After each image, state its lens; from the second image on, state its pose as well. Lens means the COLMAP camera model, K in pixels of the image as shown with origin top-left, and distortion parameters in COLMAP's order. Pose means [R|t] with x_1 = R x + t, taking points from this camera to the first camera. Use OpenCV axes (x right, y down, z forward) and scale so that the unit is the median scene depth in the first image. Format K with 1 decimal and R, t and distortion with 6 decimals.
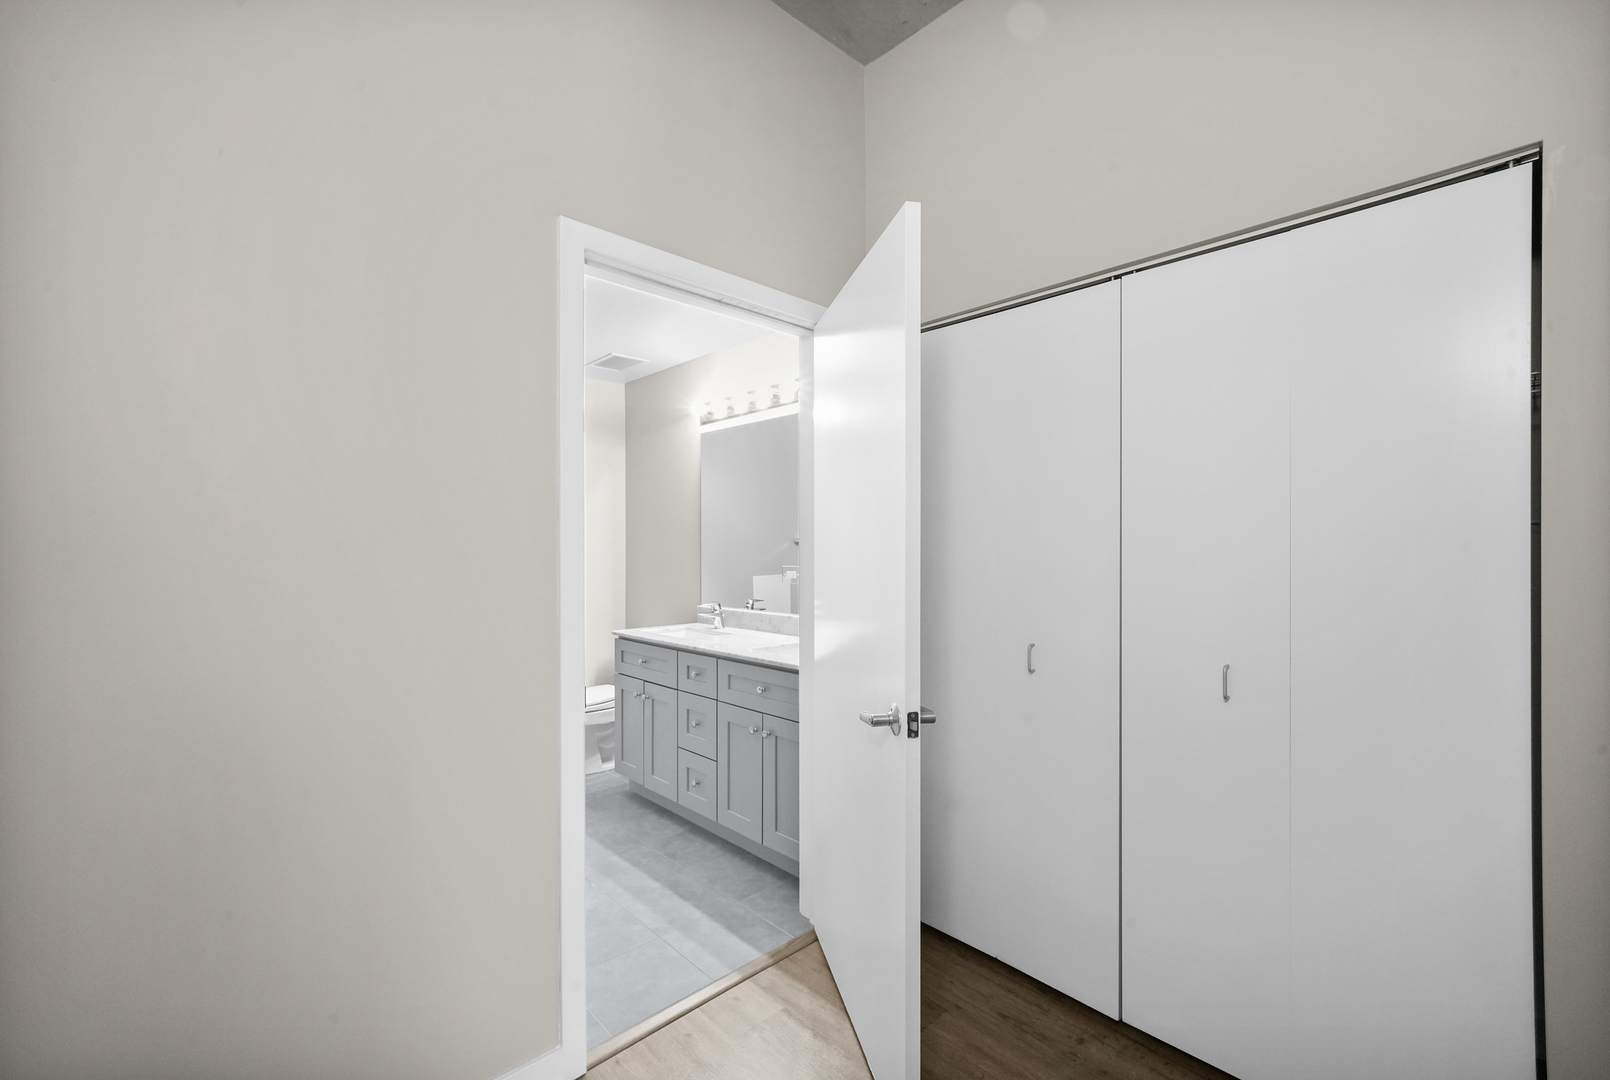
lens RADIAL K [[676.9, 0, 805.0], [0, 676.9, 540.0], [0, 0, 1]] dist [-0.000178, -0.000007]
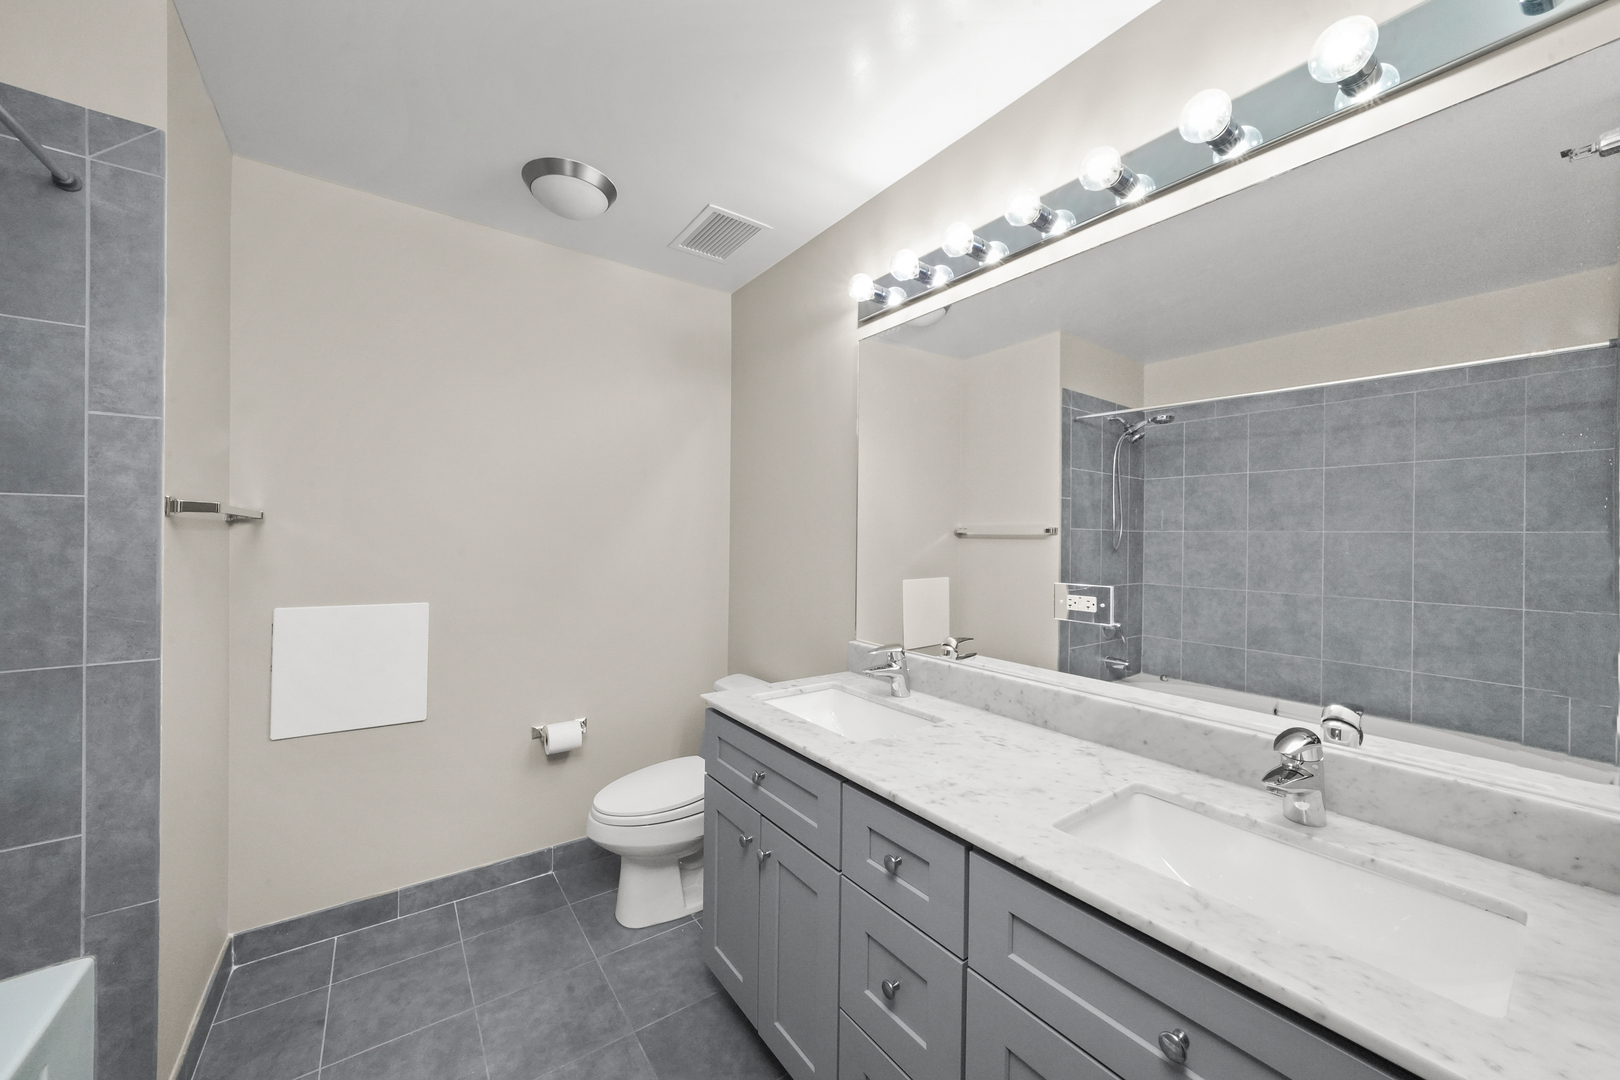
lens RADIAL K [[591.9, 0, 806.3], [0, 591.9, 536.4], [0, 0, 1]] dist [-0.011344, 0.004748]
pose [[0.990882, 0.013313, -0.134072, -0.138456], [-0.012319, 0.999890, 0.008238, 0.004548], [0.134167, -0.006511, 0.990937, 0.532728]]
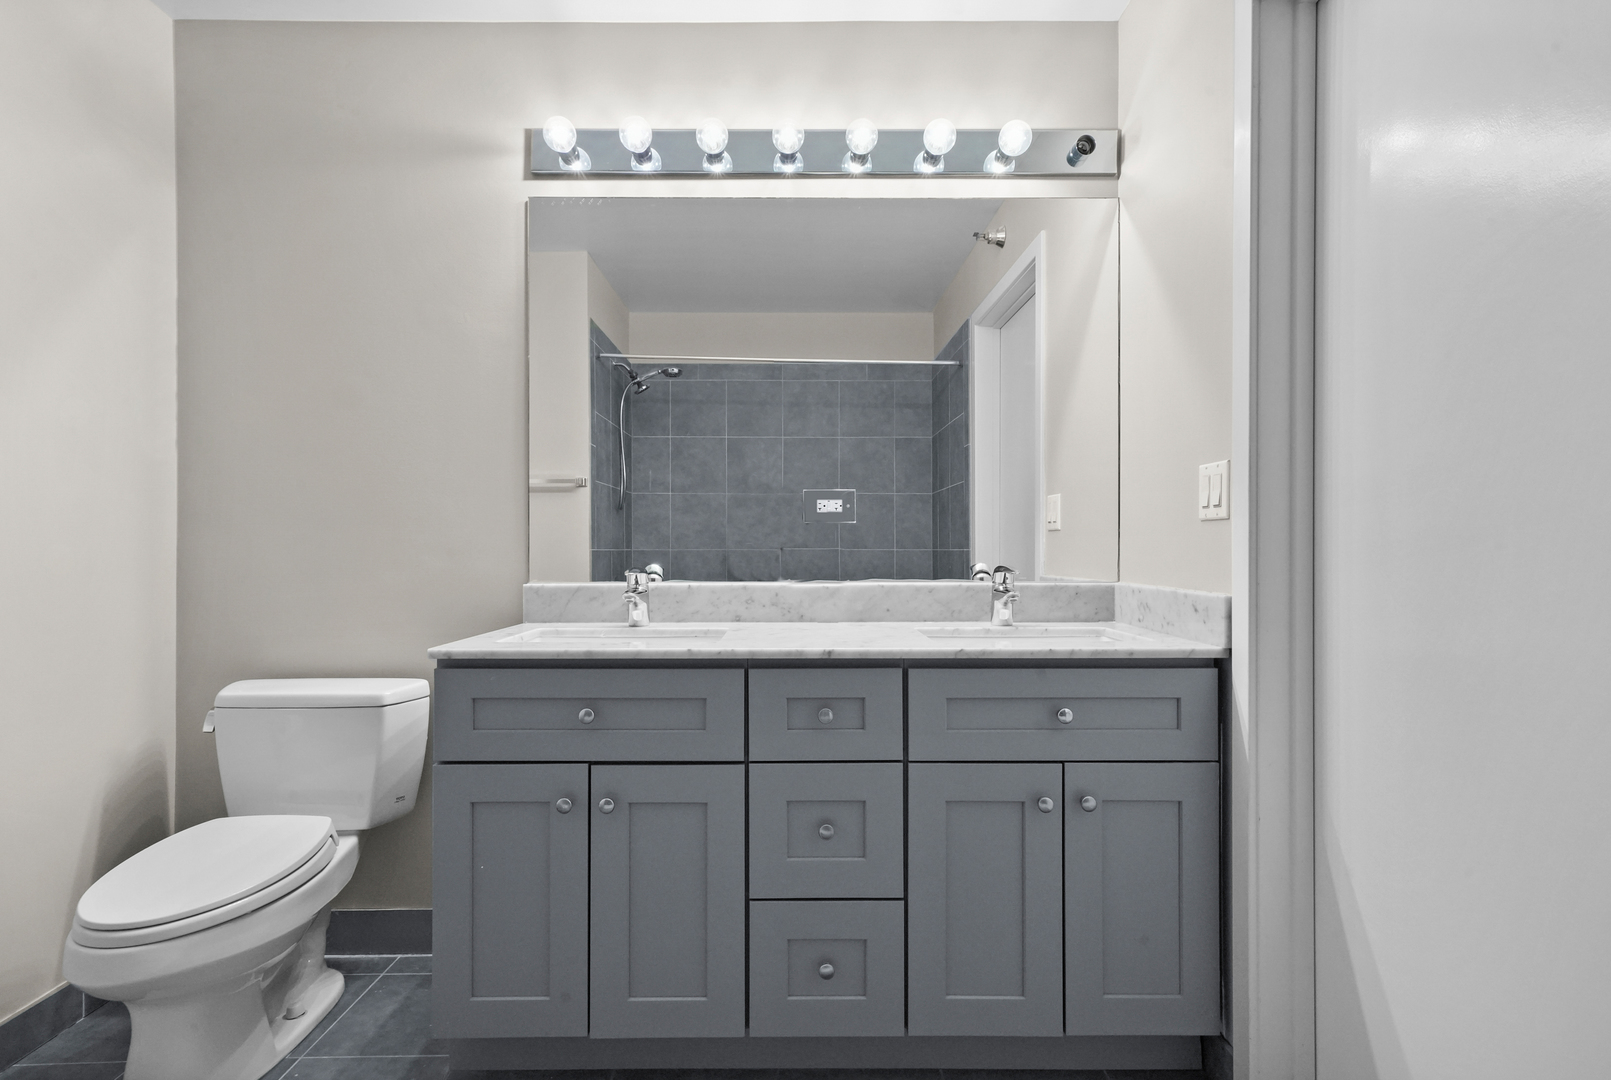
lens RADIAL K [[803.5, 0, 804.1], [0, 803.5, 545.7], [0, 0, 1]] dist [0.004110, 0.000161]
pose [[0.690777, -0.001418, 0.723067, -0.440947], [-0.005930, 0.999953, 0.007626, 0.070713], [-0.723044, -0.009555, 0.690736, 0.537567]]
